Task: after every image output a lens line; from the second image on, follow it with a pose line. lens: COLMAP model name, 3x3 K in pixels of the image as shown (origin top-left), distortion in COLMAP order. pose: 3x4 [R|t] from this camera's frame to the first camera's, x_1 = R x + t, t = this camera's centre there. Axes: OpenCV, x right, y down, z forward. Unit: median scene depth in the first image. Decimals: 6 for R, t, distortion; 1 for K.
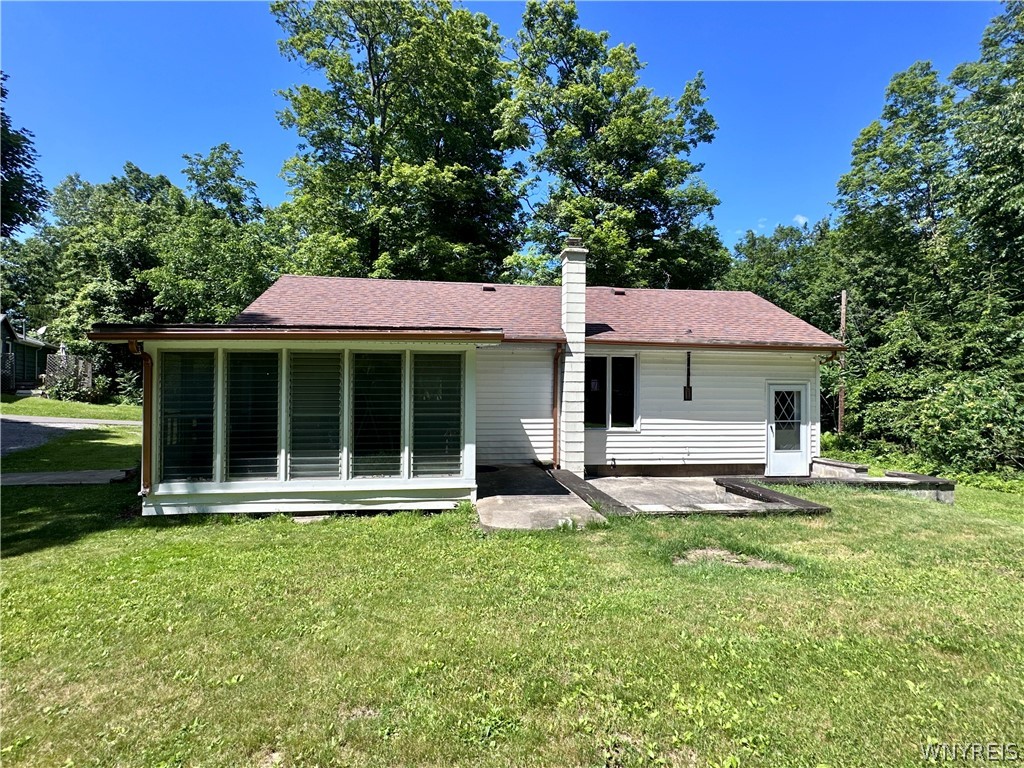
lens RADIAL K [[510.6, 0, 507.8], [0, 510.6, 380.8], [0, 0, 1]] dist [-0.006485, 0.001996]
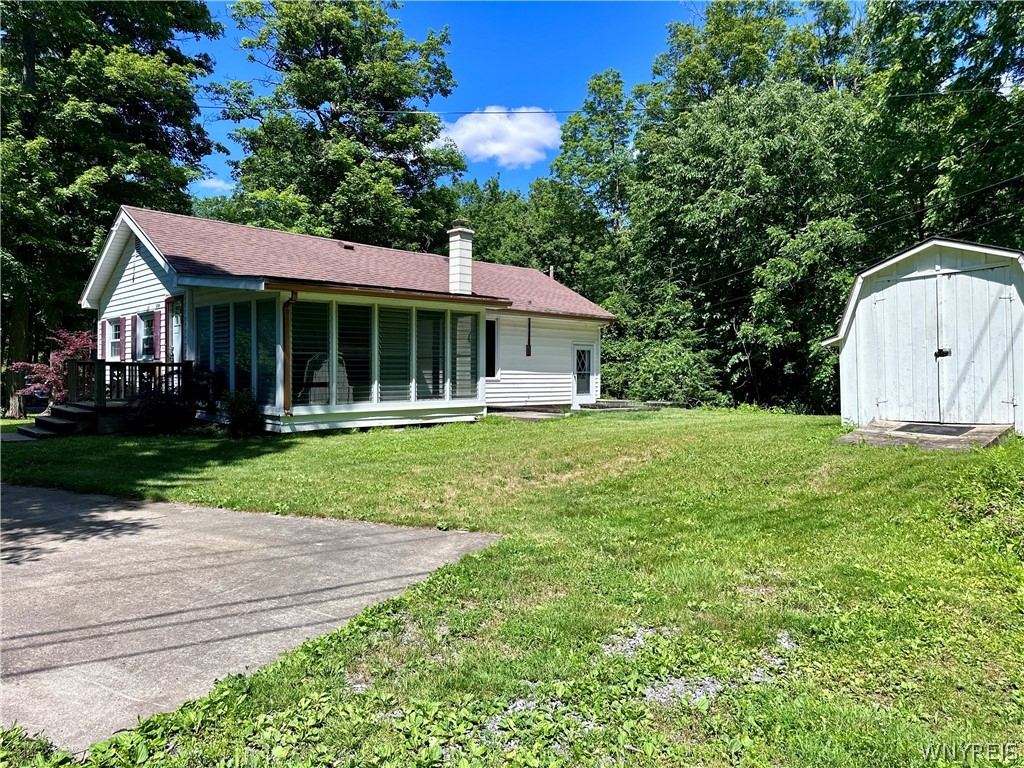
lens RADIAL K [[710.3, 0, 515.3], [0, 710.3, 392.4], [0, 0, 1]] dist [0.057600, -0.051845]
pose [[0.802968, -0.023080, 0.595575, -0.748261], [-0.006921, 0.998822, 0.048038, 0.044665], [-0.595981, -0.042694, 0.801862, -0.422034]]
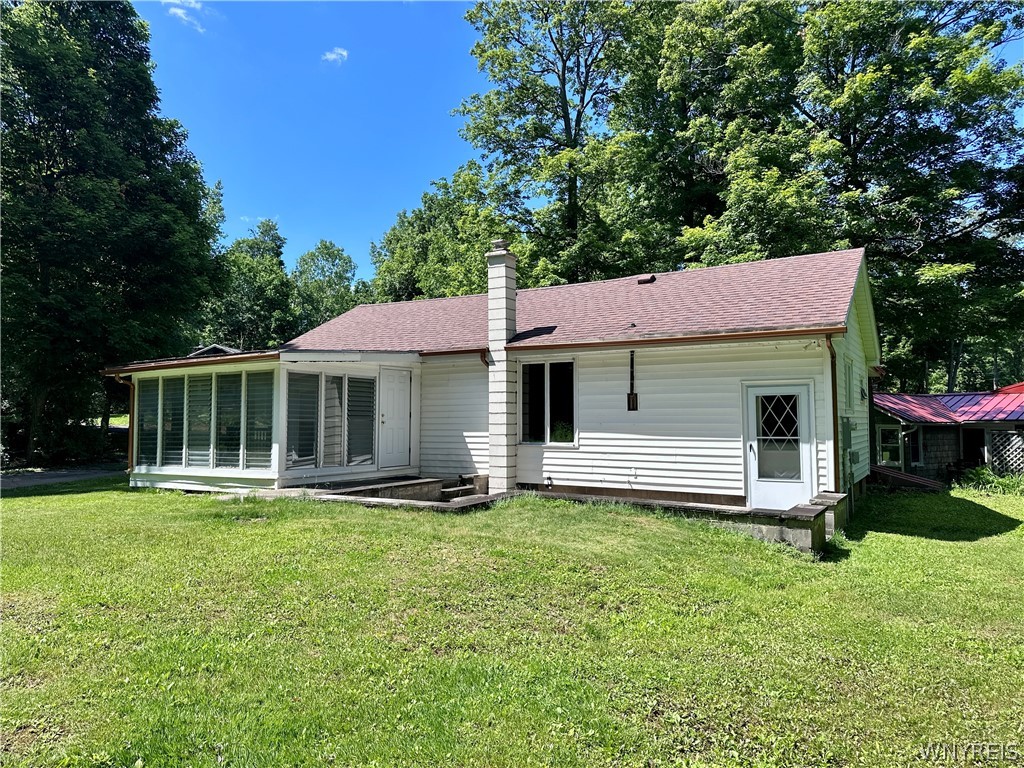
lens RADIAL K [[710.3, 0, 509.8], [0, 710.3, 376.3], [0, 0, 1]] dist [0.057600, -0.051845]
pose [[0.791146, -0.047250, -0.609800, 0.900538], [0.021788, 0.998556, -0.049104, 0.035799], [0.611239, 0.025562, 0.791033, -0.021477]]
